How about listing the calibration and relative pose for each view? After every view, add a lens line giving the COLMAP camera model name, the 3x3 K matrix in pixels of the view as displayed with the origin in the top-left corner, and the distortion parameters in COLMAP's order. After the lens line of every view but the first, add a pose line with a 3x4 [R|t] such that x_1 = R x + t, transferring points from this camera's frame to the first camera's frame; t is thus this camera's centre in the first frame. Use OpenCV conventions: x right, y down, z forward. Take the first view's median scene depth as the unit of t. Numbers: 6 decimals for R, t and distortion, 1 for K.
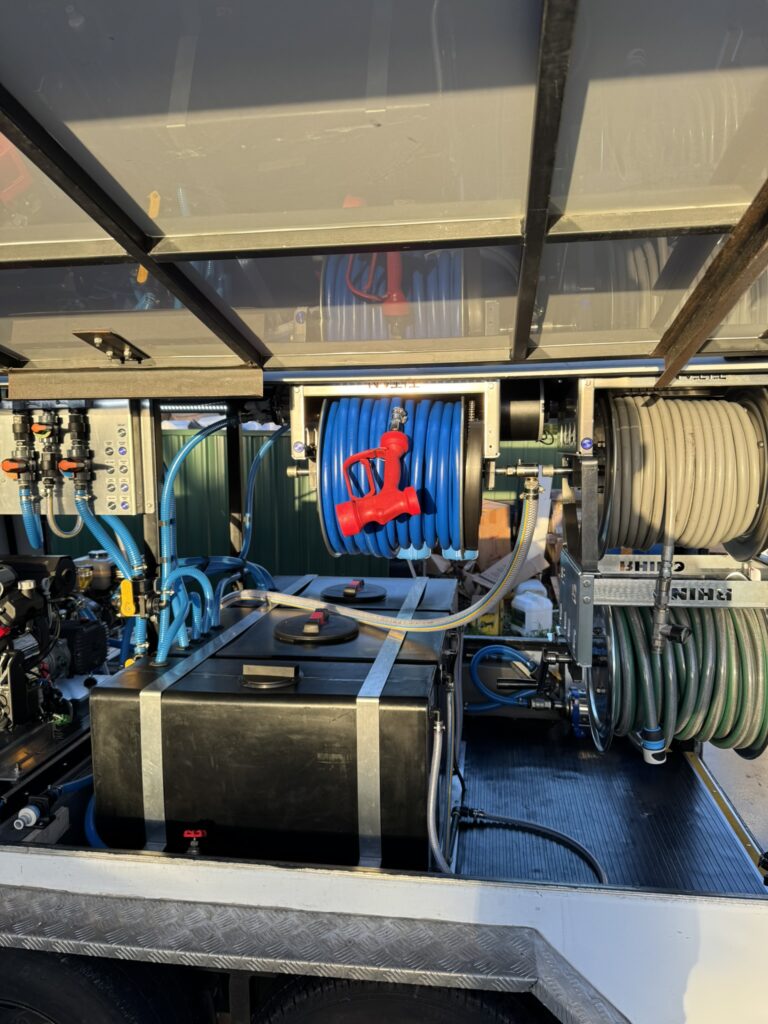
lens RADIAL K [[729.3, 0, 394.0], [0, 729.3, 516.2], [0, 0, 1]] dist [0.068212, -0.107656]
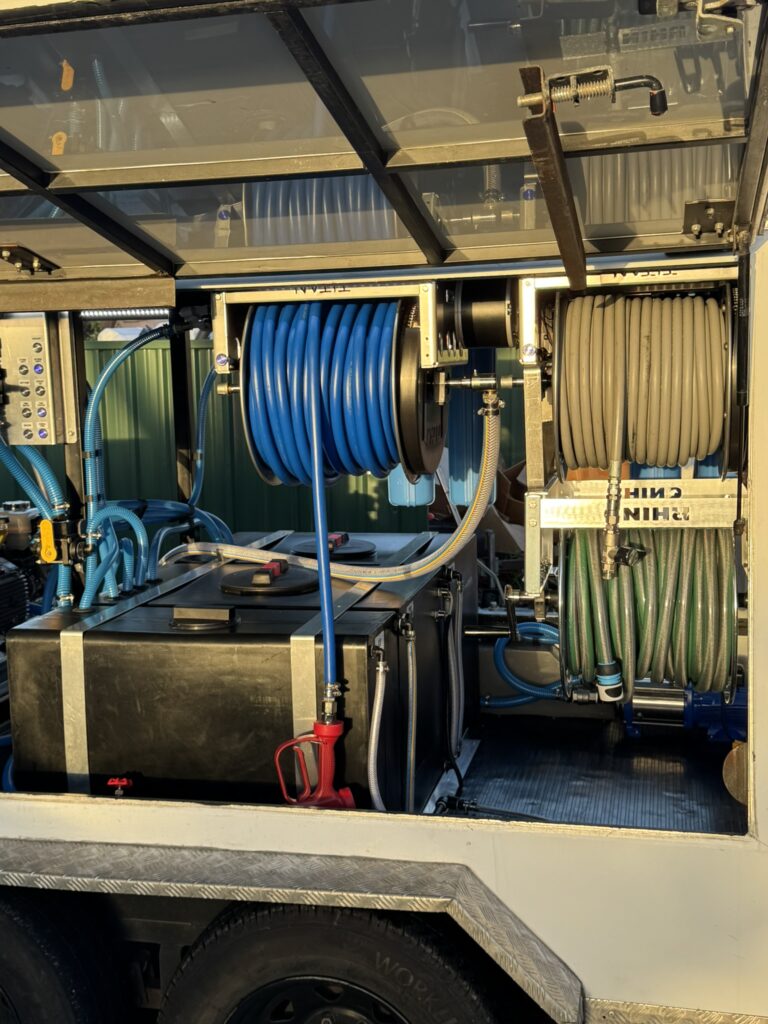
lens RADIAL K [[1213.7, 0, 384.0], [0, 1213.7, 512.0], [0, 0, 1]] dist [0.180511, -0.447401]
pose [[0.995637, -0.007974, -0.092969, 0.197100], [0.010343, 0.999633, 0.025032, 0.055192], [0.092735, -0.025884, 0.995354, -0.473610]]
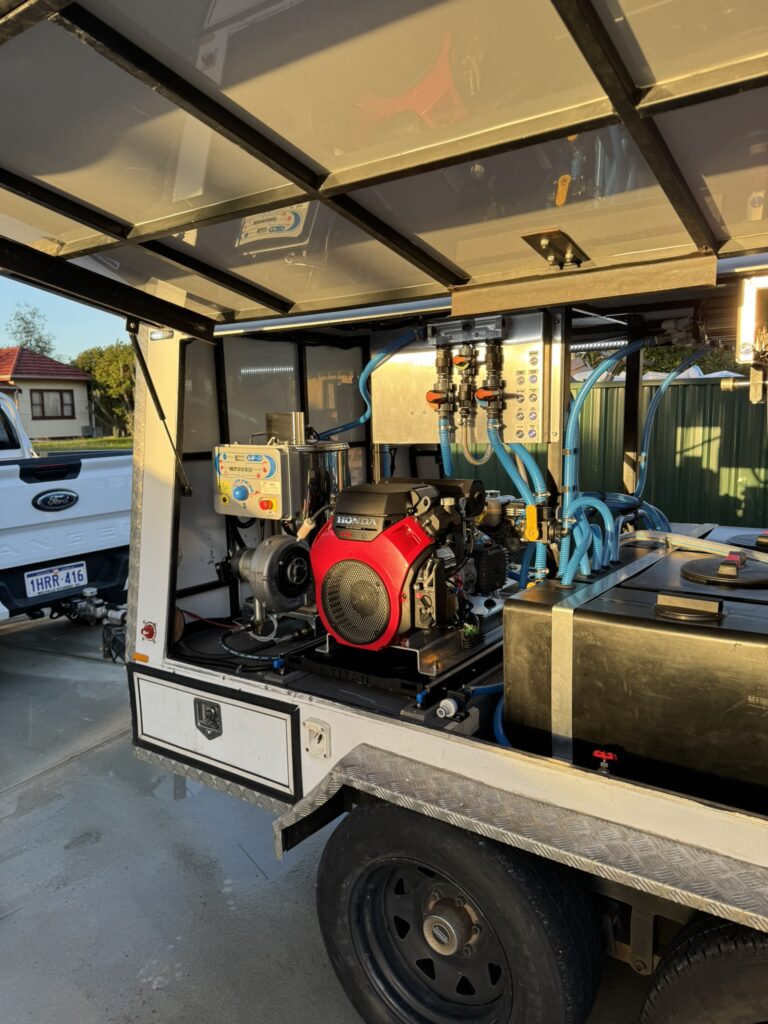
lens RADIAL K [[720.1, 0, 387.4], [0, 720.1, 517.4], [0, 0, 1]] dist [0.125034, -0.223618]
pose [[0.885063, 0.050724, -0.462699, -0.088071], [-0.030757, 0.998245, 0.050601, 0.070770], [0.464454, -0.030554, 0.885070, 0.009641]]
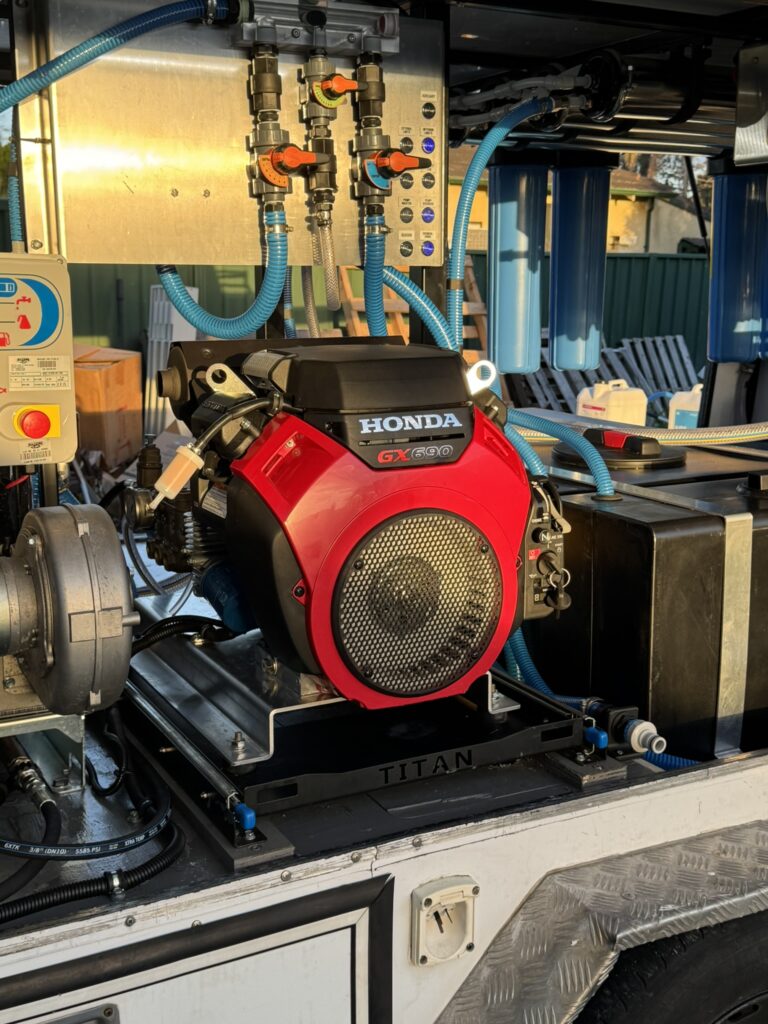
lens RADIAL K [[1217.4, 0, 374.5], [0, 1217.4, 526.7], [0, 0, 1]] dist [0.195911, -0.505251]
pose [[0.812868, -0.108825, 0.572191, -1.186594], [0.055881, 0.992430, 0.109364, 0.113009], [-0.579761, -0.056923, 0.812796, 0.309757]]
